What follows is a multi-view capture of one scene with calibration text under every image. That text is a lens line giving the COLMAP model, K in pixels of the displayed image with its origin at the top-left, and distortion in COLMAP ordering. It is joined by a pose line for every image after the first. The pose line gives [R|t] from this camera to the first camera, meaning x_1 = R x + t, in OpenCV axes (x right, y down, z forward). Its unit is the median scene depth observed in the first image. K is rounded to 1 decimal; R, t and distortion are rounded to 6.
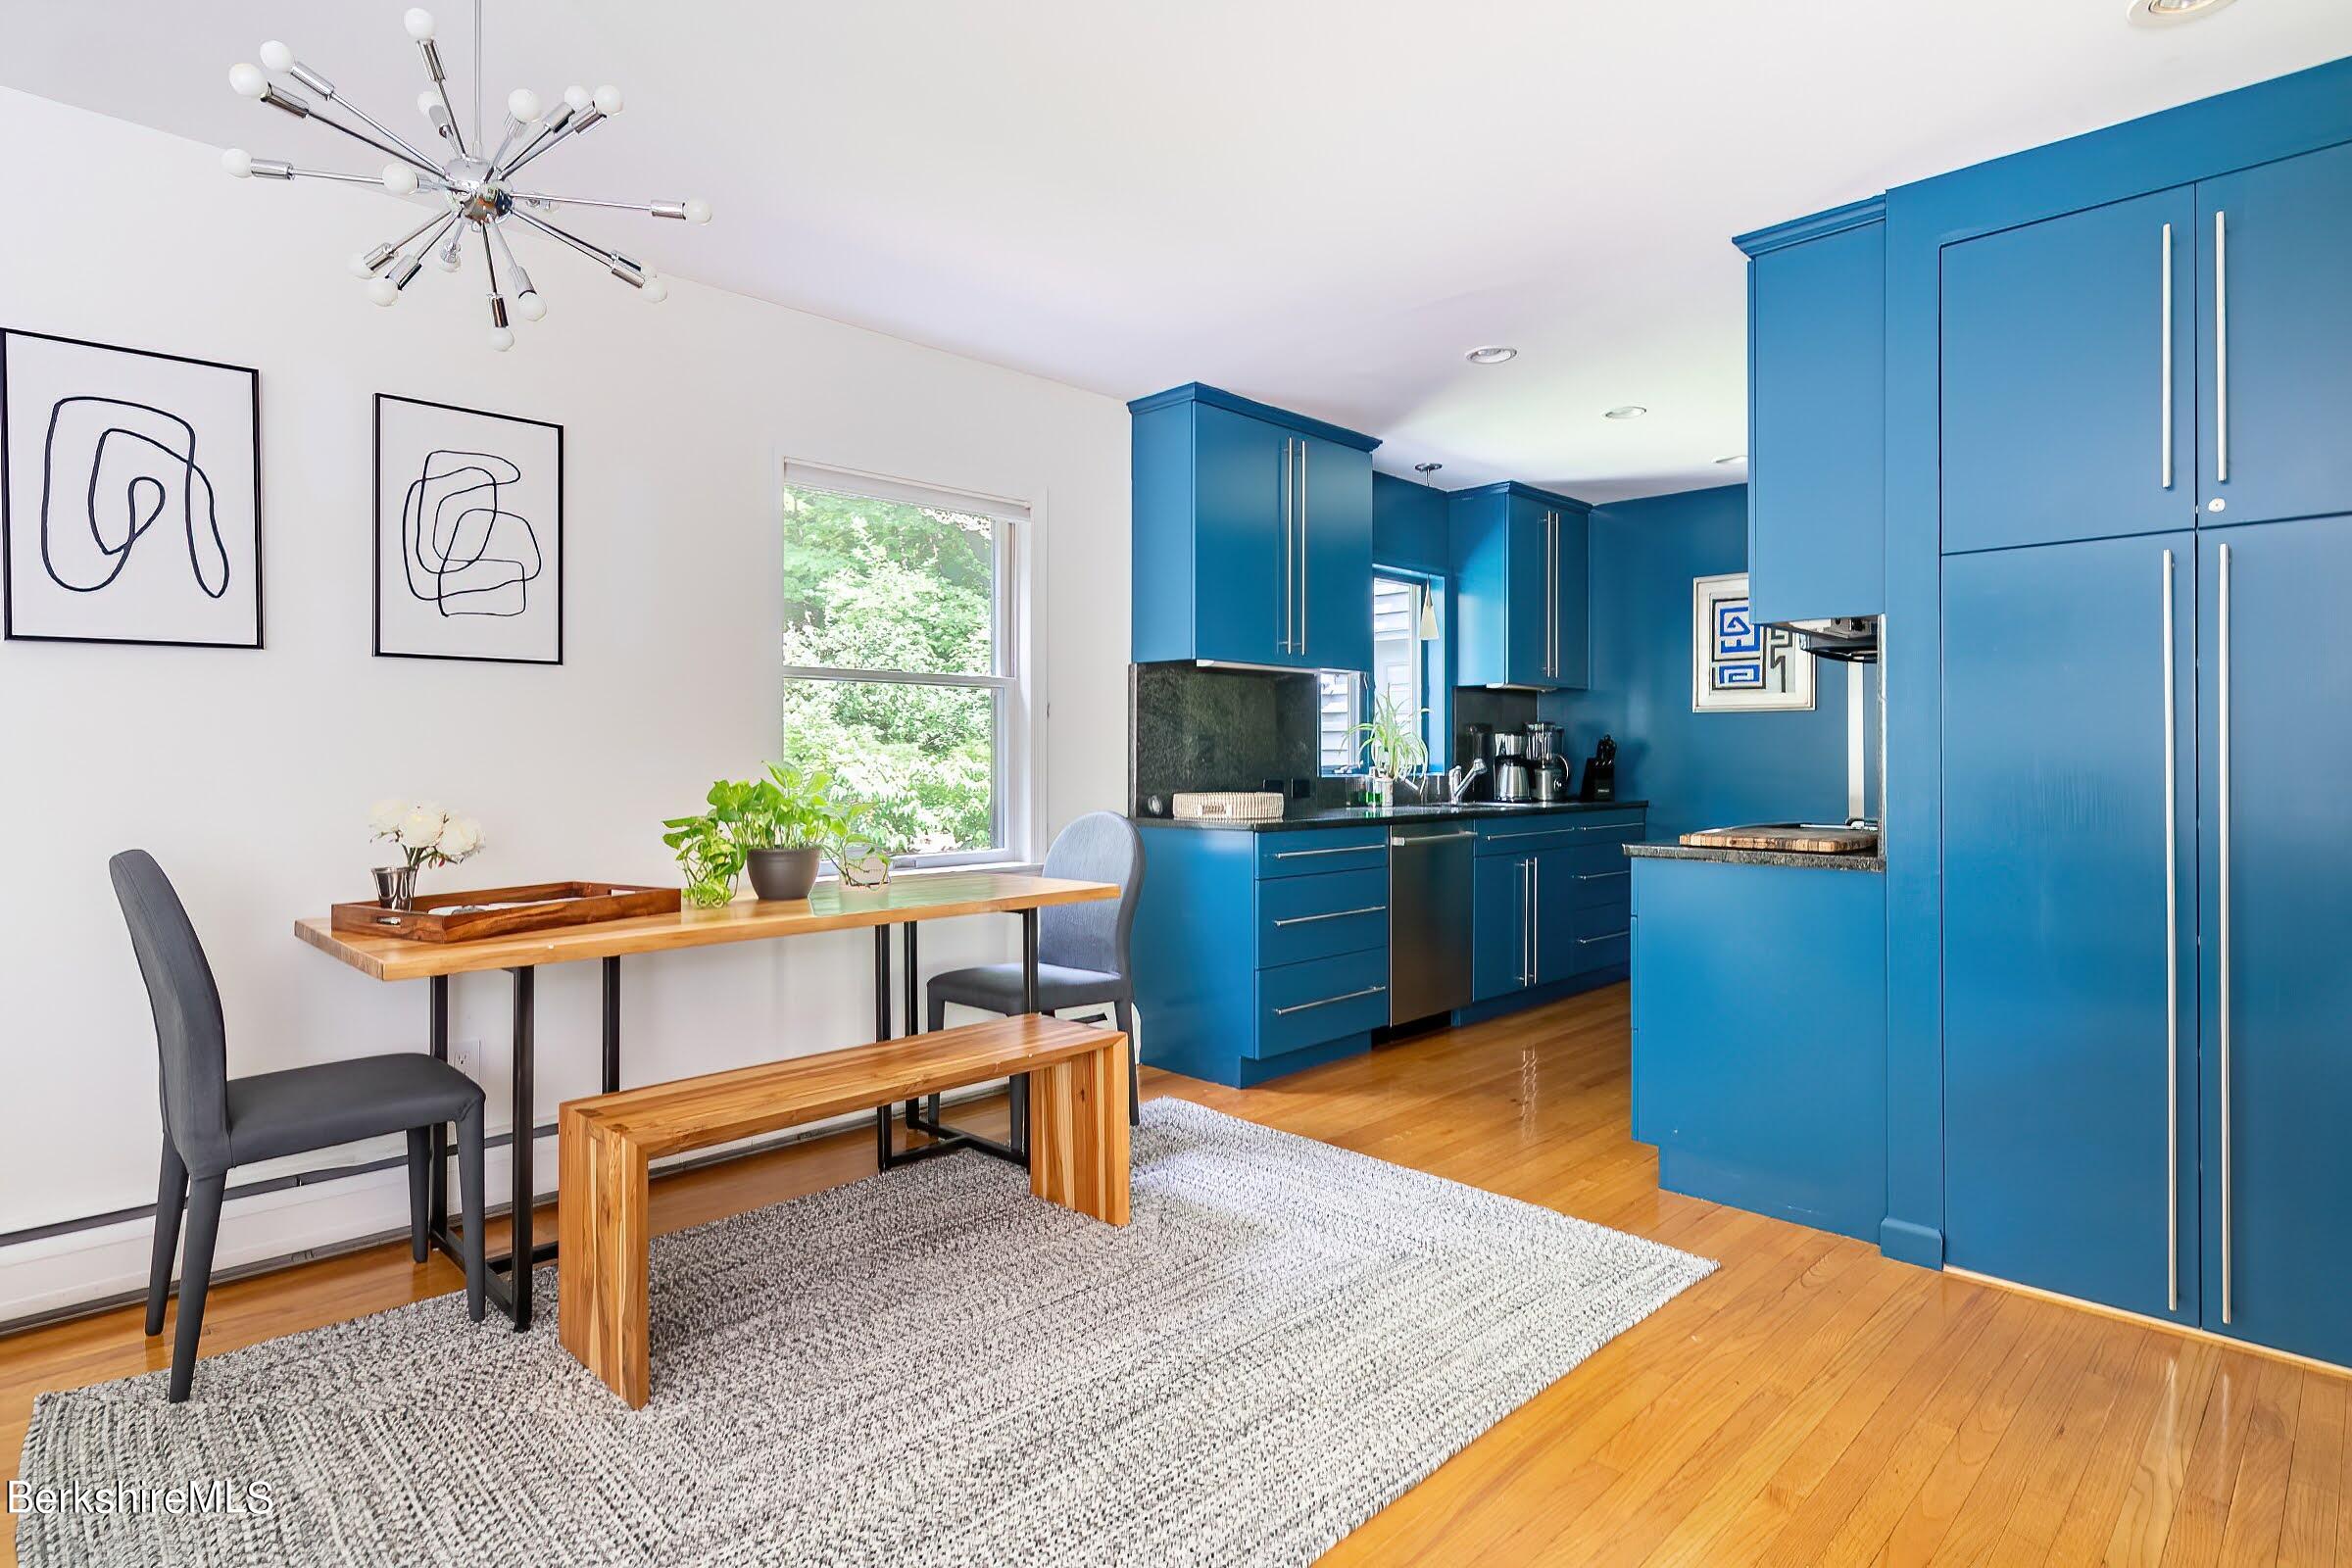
lens RADIAL K [[1257.9, 0, 1188.5], [0, 1257.9, 752.9], [0, 0, 1]] dist [0.011047, 0.001724]
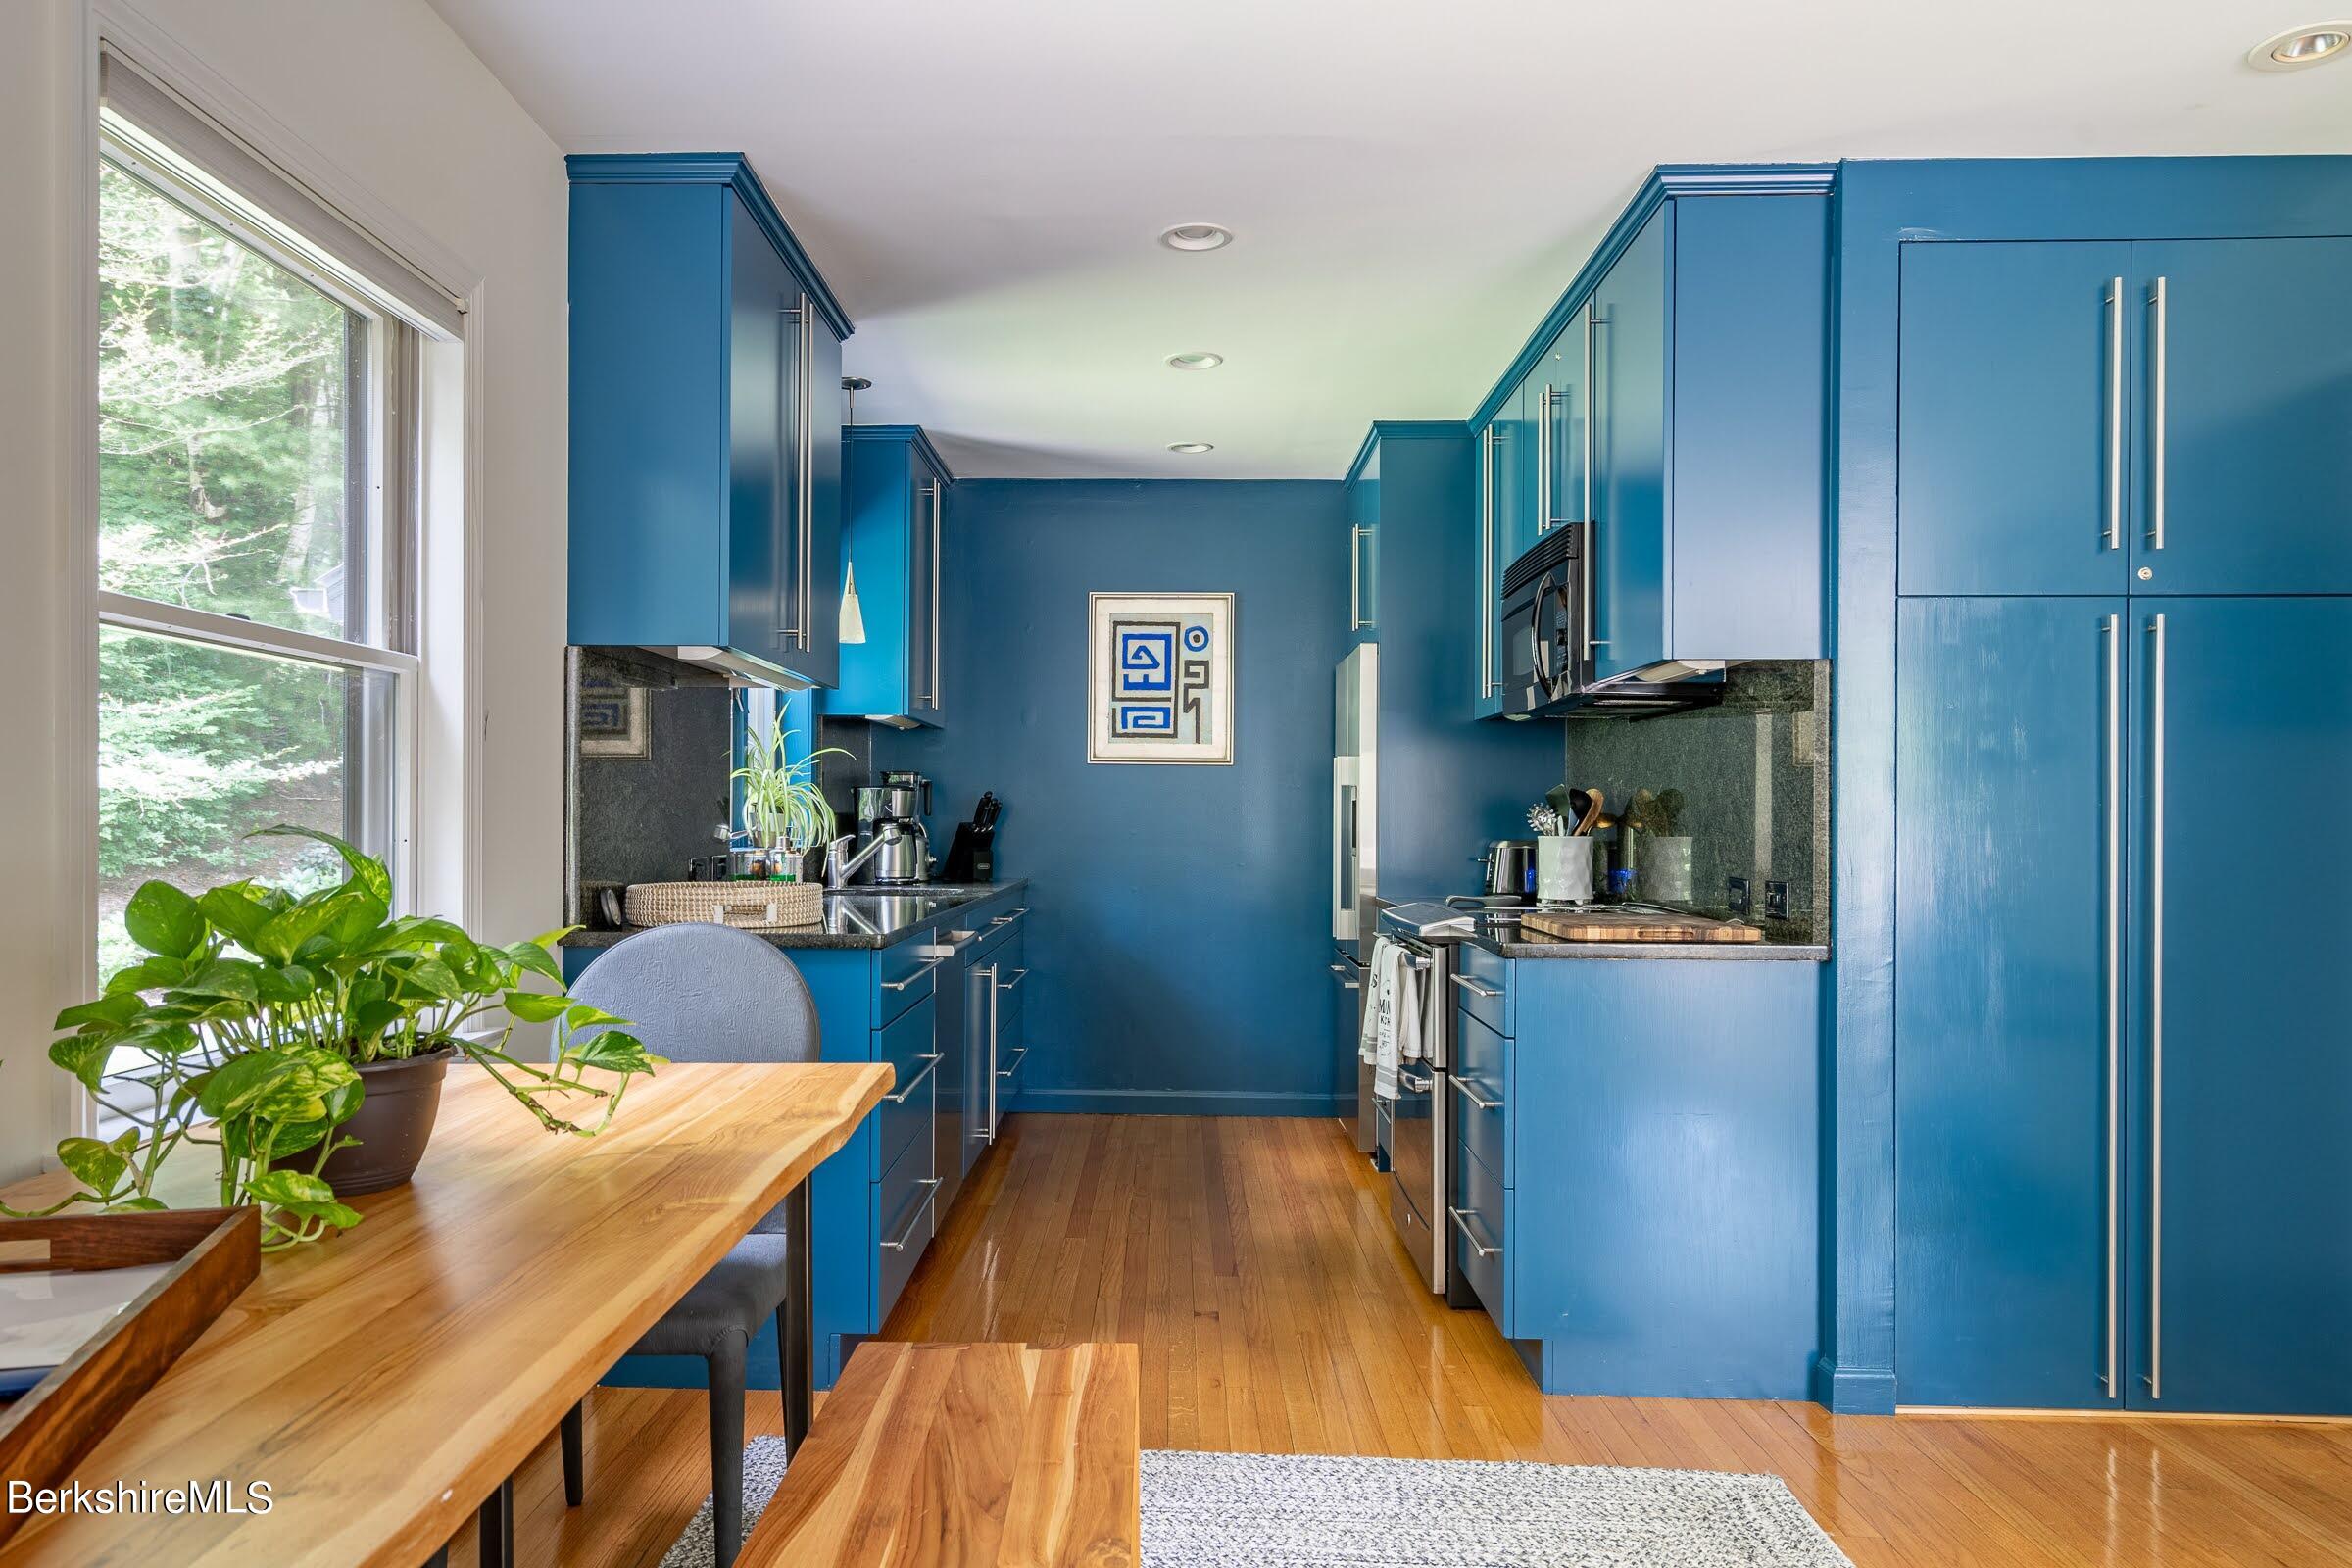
lens RADIAL K [[1620.1, 0, 1141.9], [0, 1620.1, 816.0], [0, 0, 1]] dist [0.022555, 0.004182]
pose [[0.726848, 0.006030, 0.686772, -0.416140], [-0.007537, 0.999971, -0.000803, 0.000633], [-0.686757, -0.004592, 0.726873, 0.399984]]
